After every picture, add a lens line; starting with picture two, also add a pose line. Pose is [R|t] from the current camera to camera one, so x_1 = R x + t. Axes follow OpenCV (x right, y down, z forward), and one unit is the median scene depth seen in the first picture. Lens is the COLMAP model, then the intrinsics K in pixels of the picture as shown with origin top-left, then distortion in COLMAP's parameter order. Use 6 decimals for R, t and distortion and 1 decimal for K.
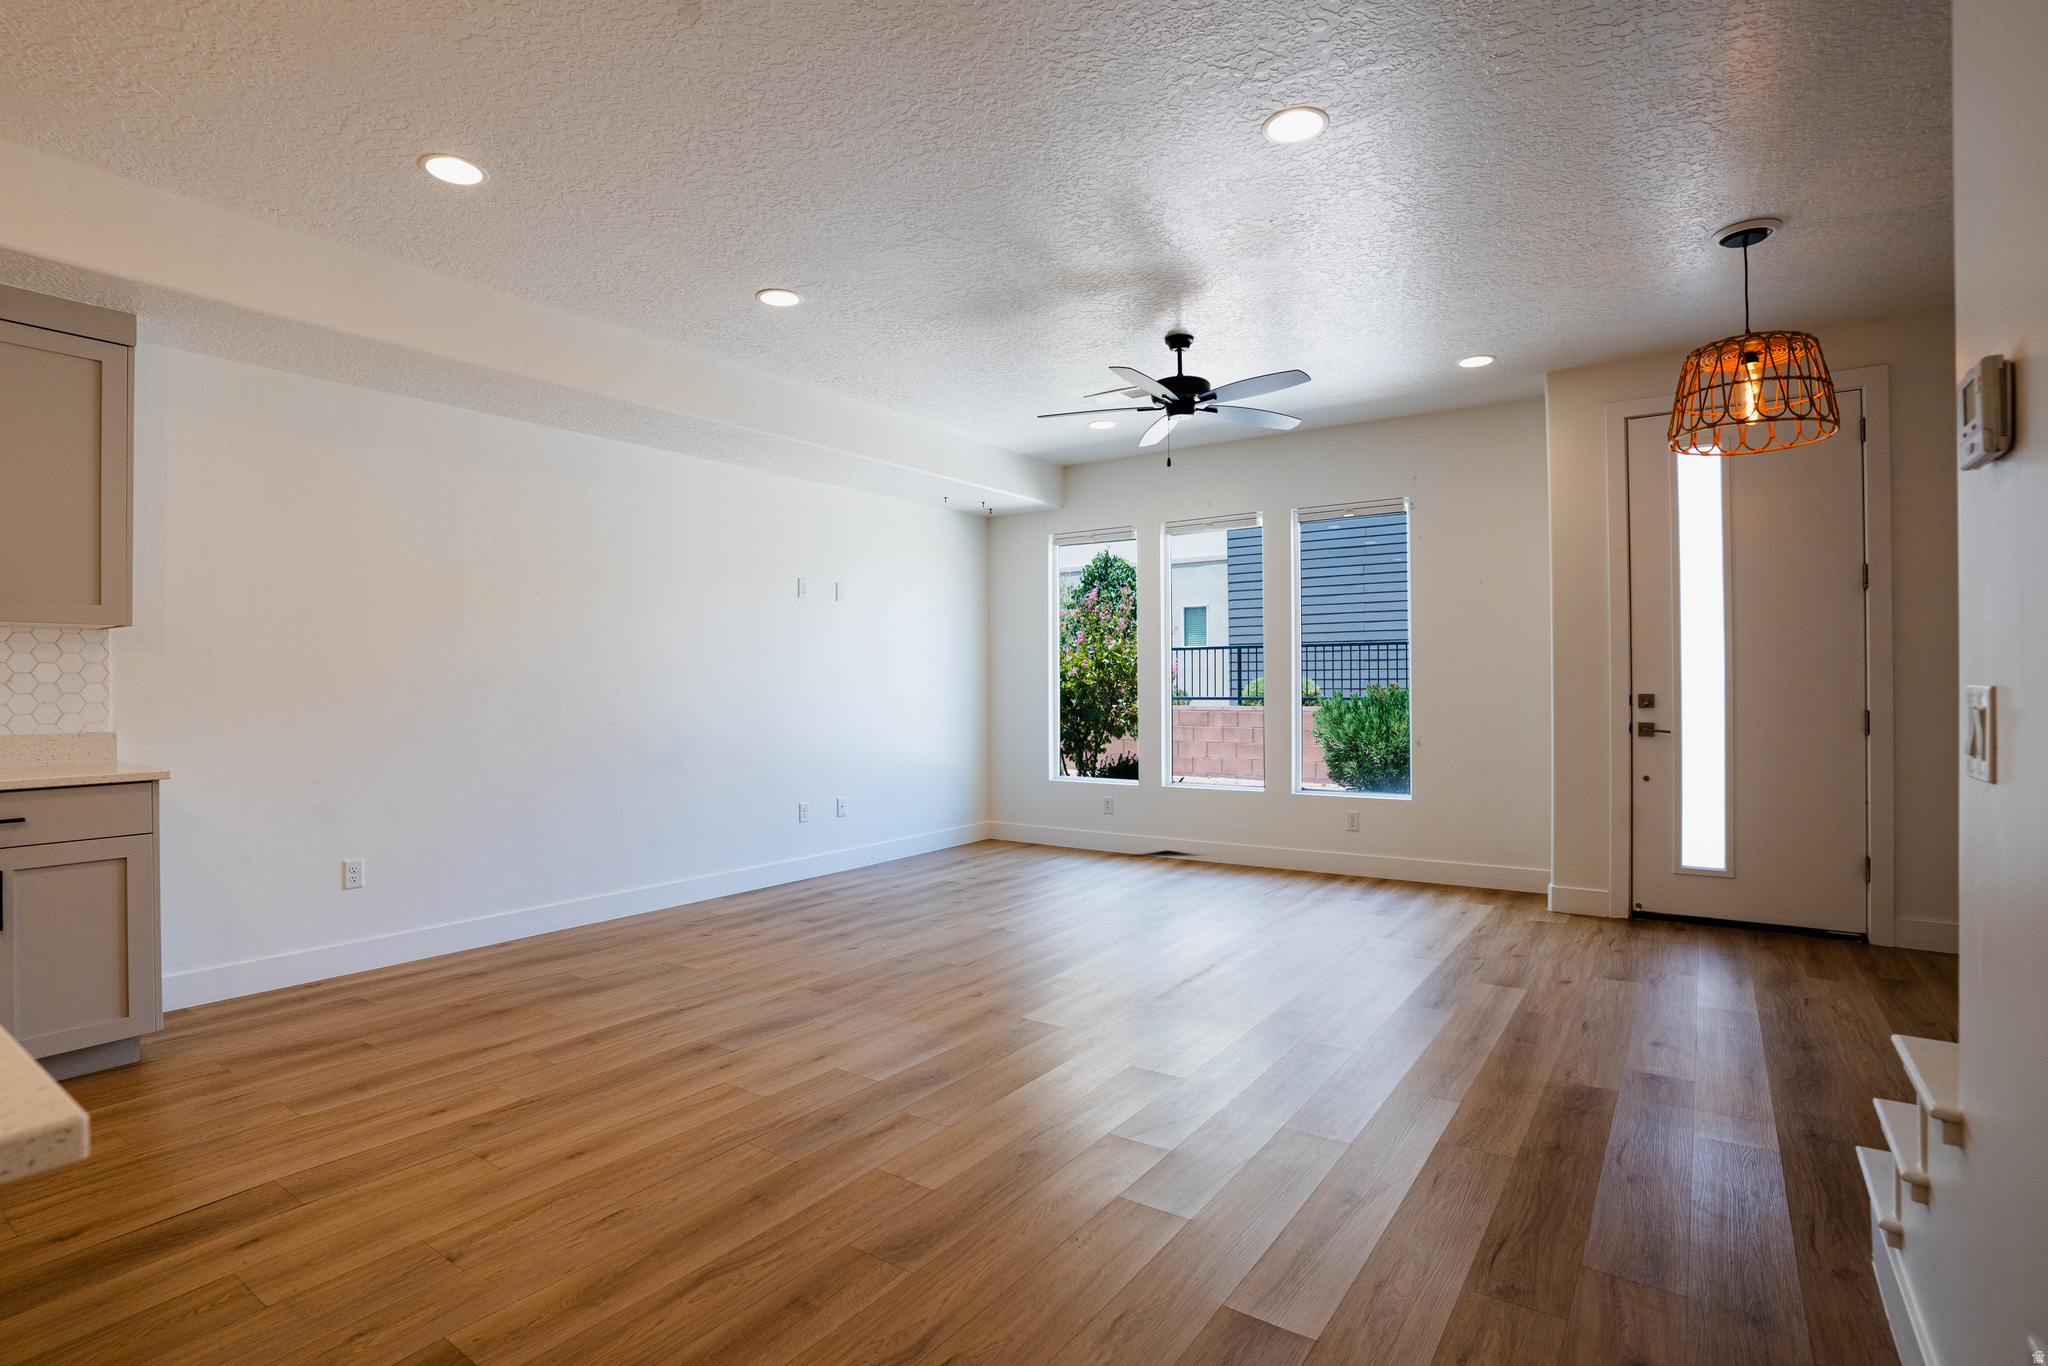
lens RADIAL K [[1001.5, 0, 1017.4], [0, 1001.5, 683.5], [0, 0, 1]] dist [-0.076569, 0.035875]
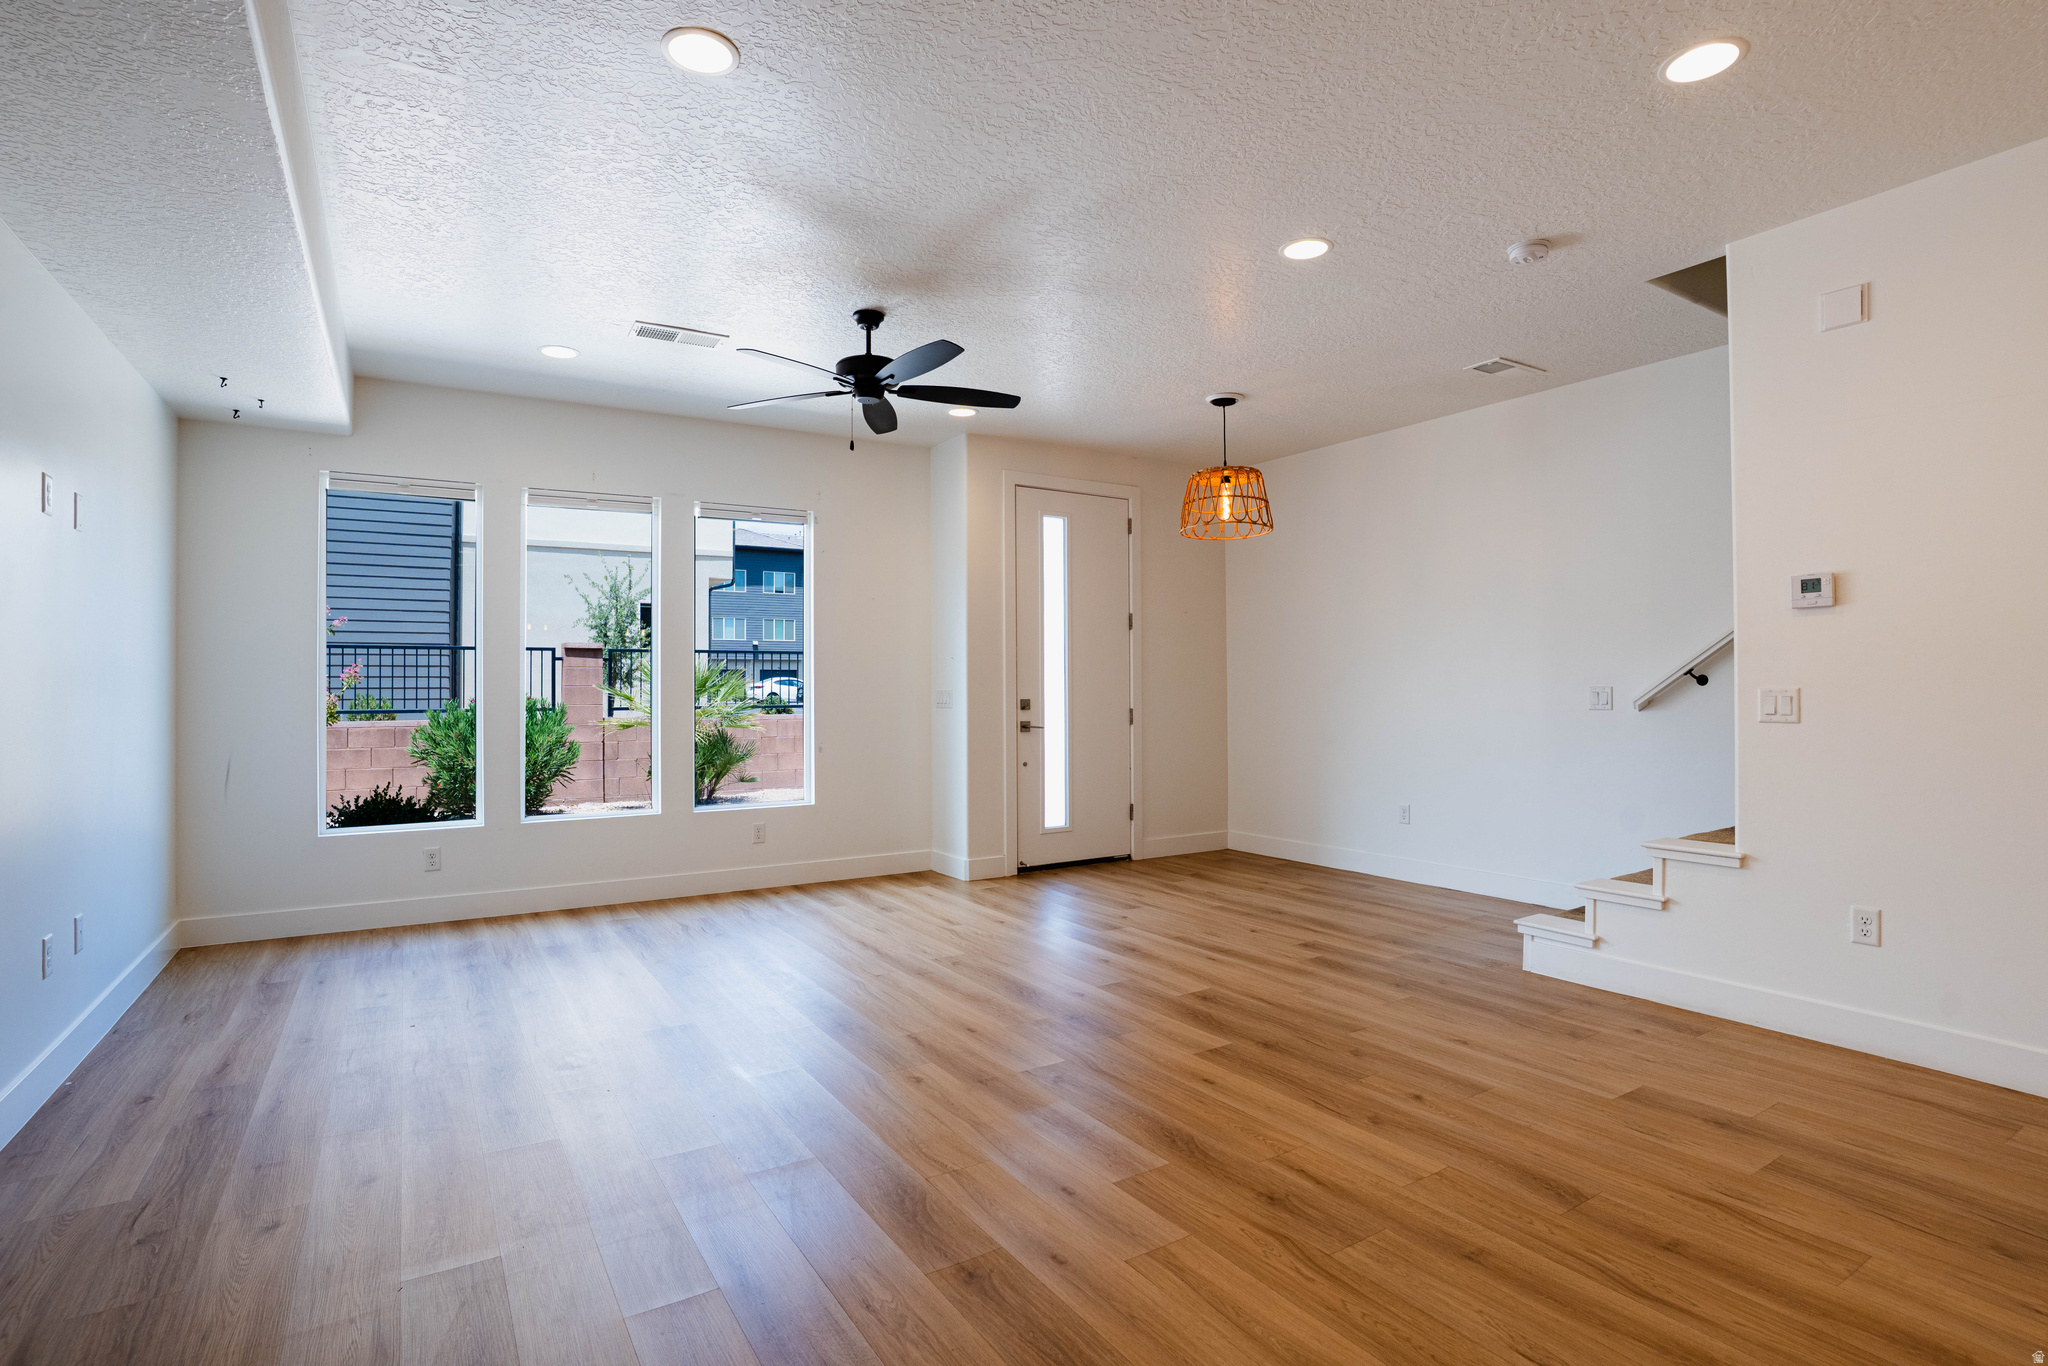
lens RADIAL K [[1001.5, 0, 1017.4], [0, 1001.5, 683.5], [0, 0, 1]] dist [-0.076569, 0.035875]
pose [[0.381648, 0.007957, 0.924273, -0.627944], [0.002398, 0.999951, -0.009598, 0.002322], [-0.924305, 0.005879, 0.381611, 0.521734]]
